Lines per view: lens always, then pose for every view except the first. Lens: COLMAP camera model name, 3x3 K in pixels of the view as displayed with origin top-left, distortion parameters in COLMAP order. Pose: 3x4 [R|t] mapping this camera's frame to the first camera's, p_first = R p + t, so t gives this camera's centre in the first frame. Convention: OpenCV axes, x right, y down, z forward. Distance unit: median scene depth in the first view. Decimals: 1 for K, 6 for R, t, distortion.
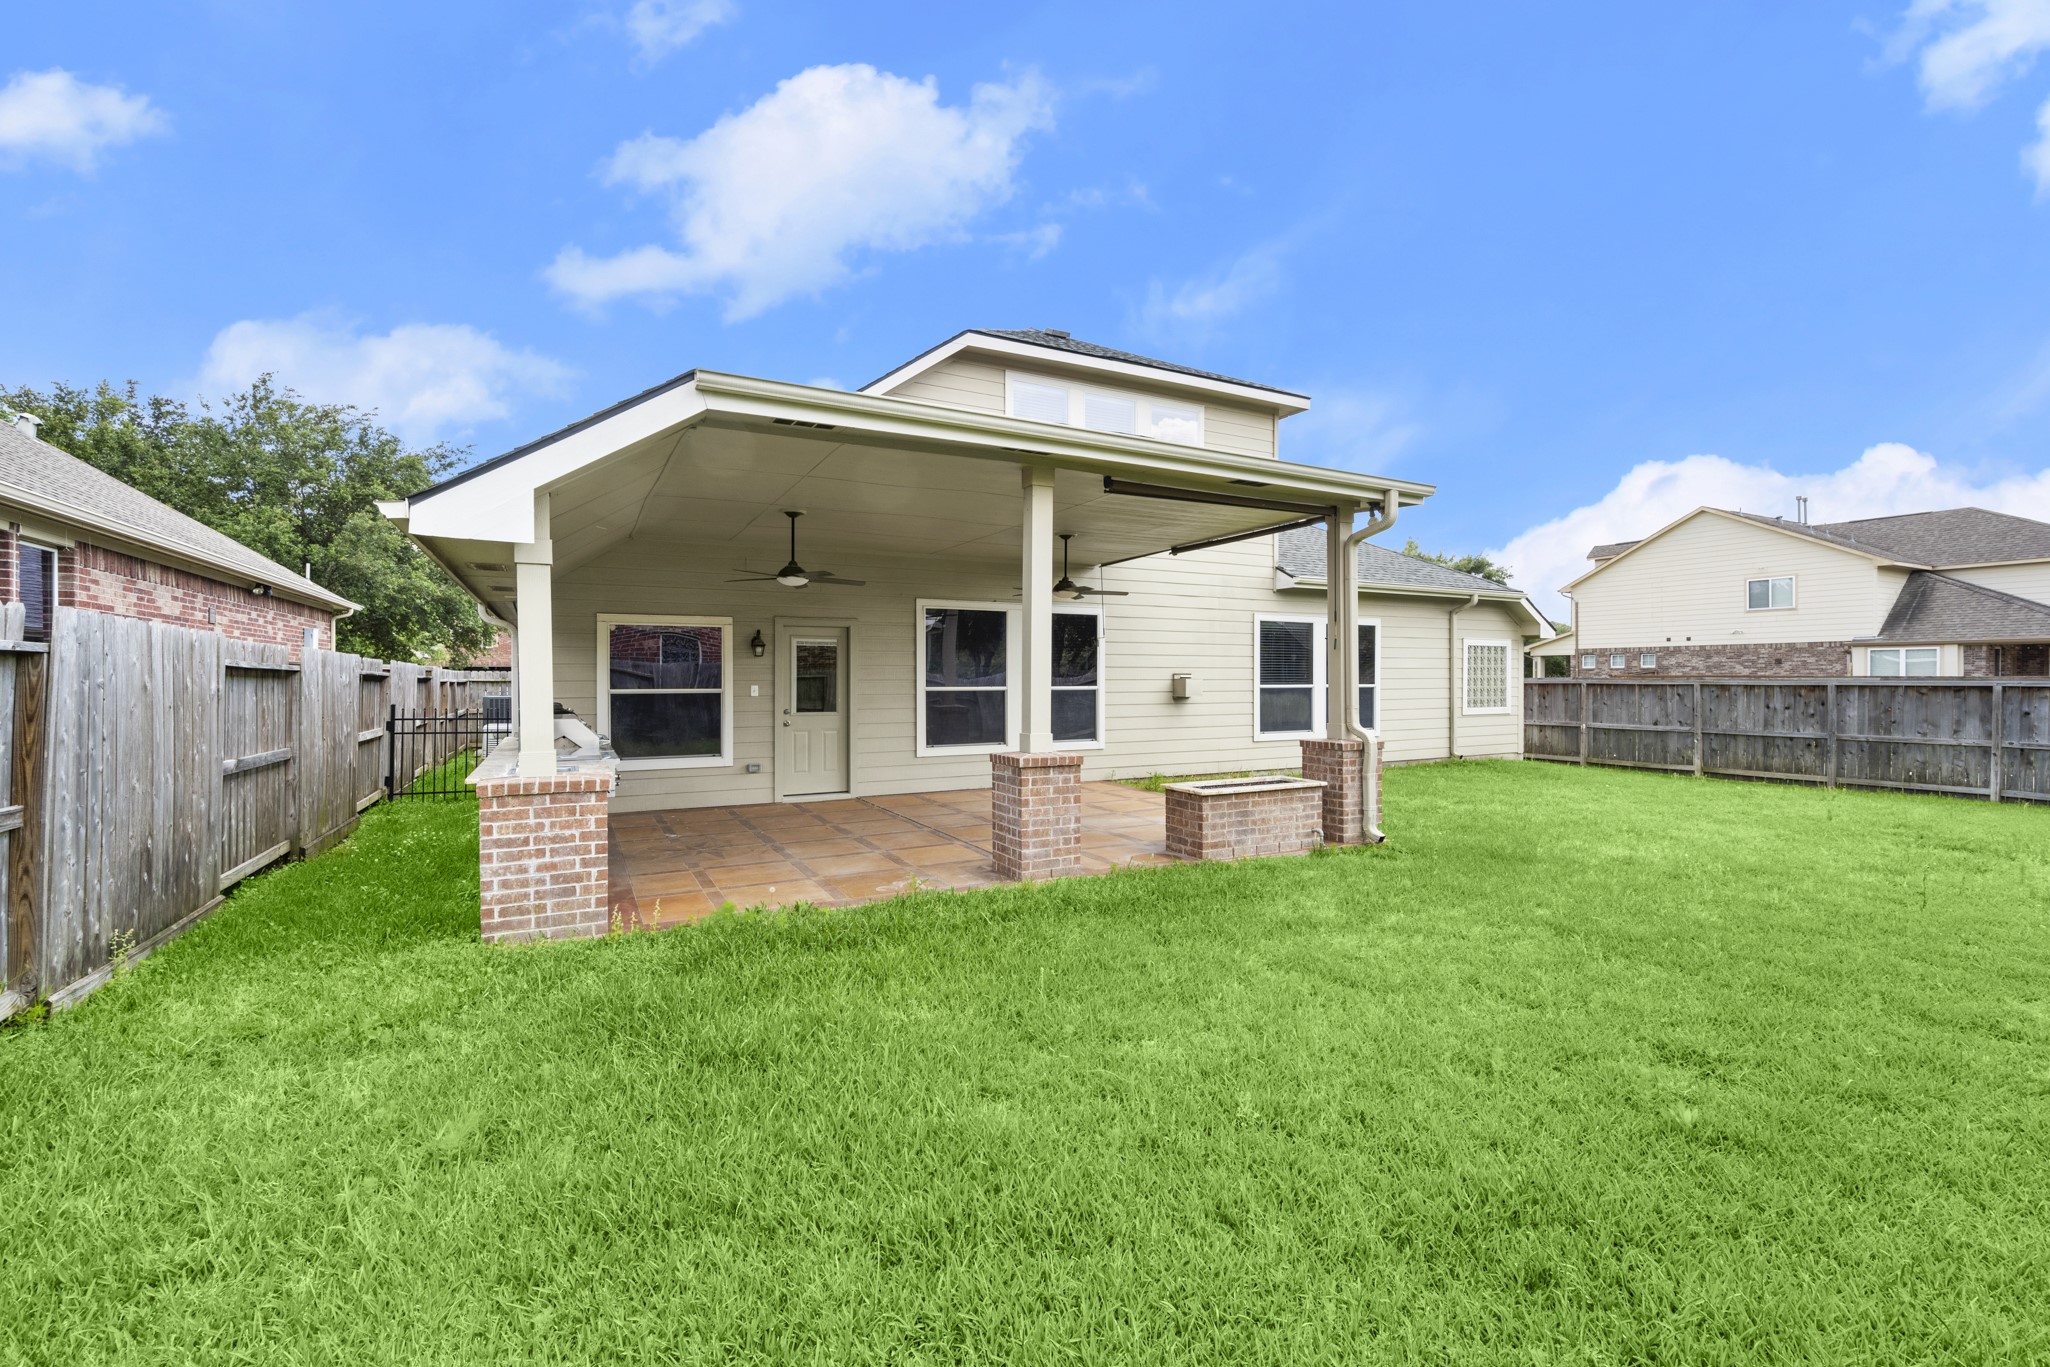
lens RADIAL K [[879.0, 0, 1024.4], [0, 879.0, 677.5], [0, 0, 1]] dist [-0.000450, -0.000153]
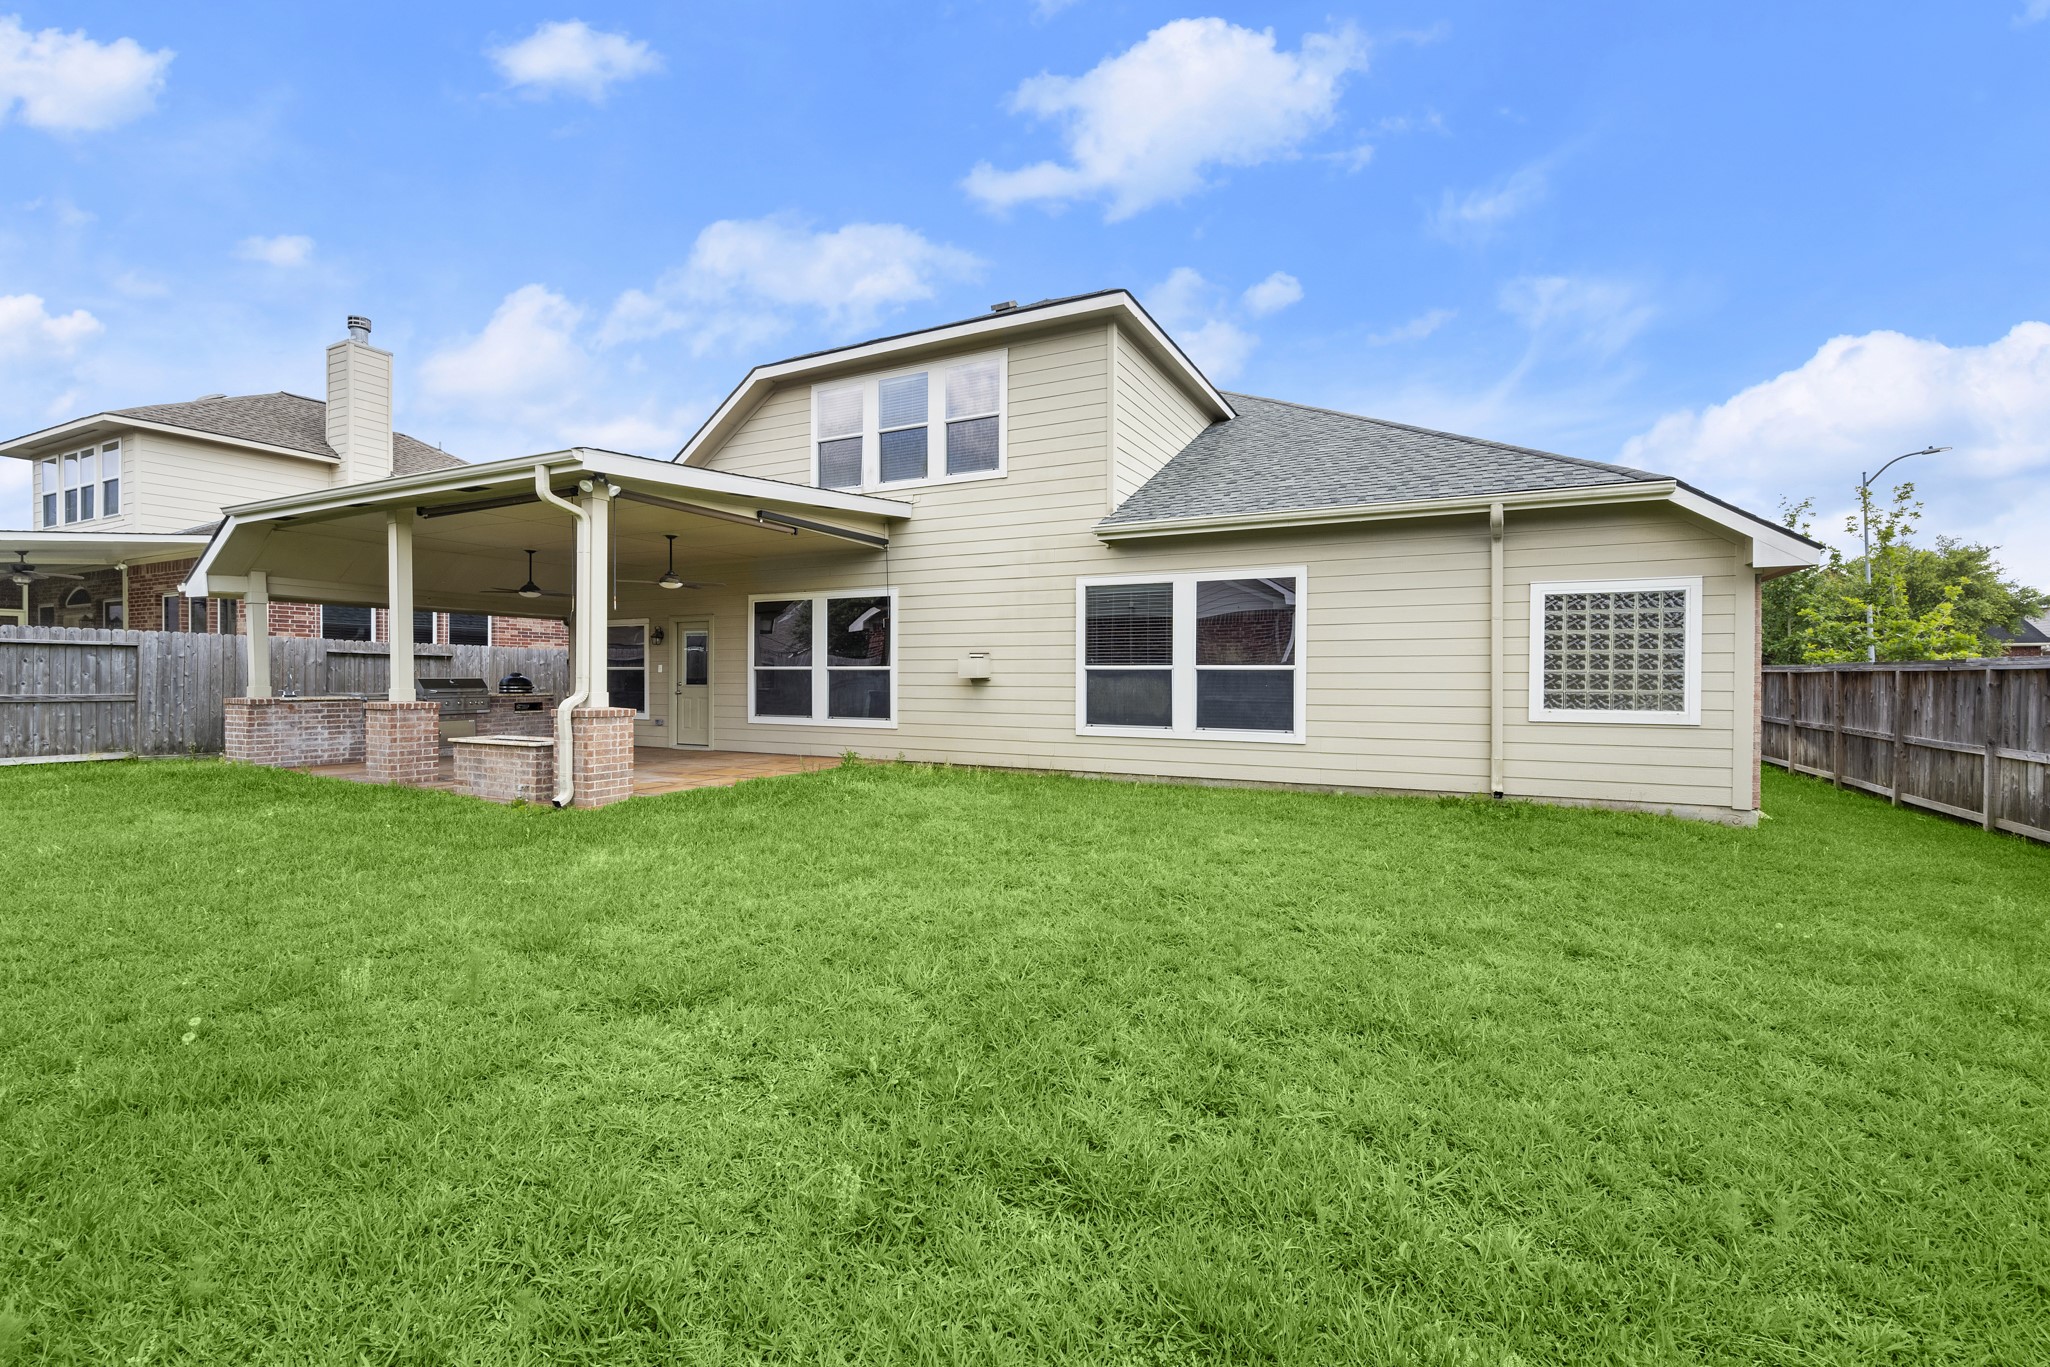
lens RADIAL K [[879.0, 0, 1024.4], [0, 879.0, 677.5], [0, 0, 1]] dist [-0.000450, -0.000153]
pose [[0.577618, 0.004266, -0.816296, 0.906532], [-0.004830, 0.999987, 0.001808, 0.018196], [0.816293, 0.002899, 0.577631, 0.493327]]
